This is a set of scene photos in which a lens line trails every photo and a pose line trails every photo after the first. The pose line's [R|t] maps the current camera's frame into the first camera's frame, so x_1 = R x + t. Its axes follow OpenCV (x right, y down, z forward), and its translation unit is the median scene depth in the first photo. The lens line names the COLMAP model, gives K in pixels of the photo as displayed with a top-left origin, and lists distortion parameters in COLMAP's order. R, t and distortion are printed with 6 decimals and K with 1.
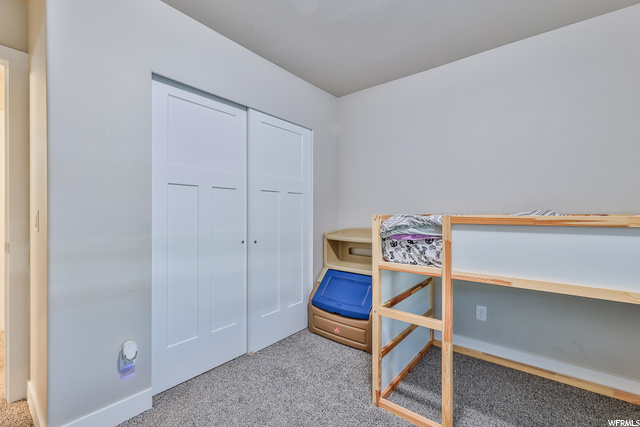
lens RADIAL K [[276.9, 0, 319.7], [0, 276.9, 214.0], [0, 0, 1]] dist [-0.002665, -0.000146]
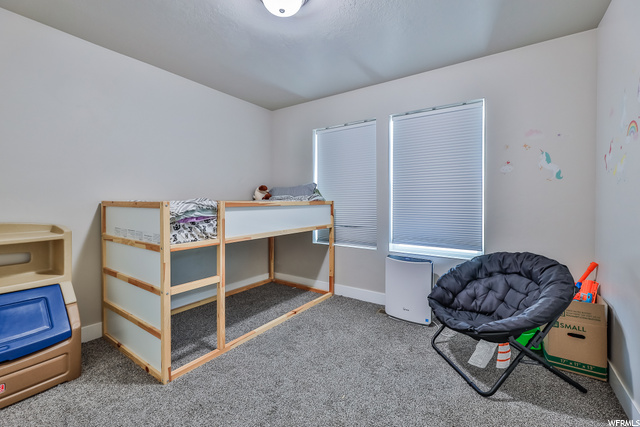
lens RADIAL K [[276.9, 0, 319.8], [0, 276.9, 207.2], [0, 0, 1]] dist [-0.002665, -0.000146]
pose [[-0.061920, -0.025192, 0.997763, -0.933014], [0.006696, 0.999648, 0.025655, 0.001694], [-0.998059, 0.008269, -0.061729, 0.520164]]
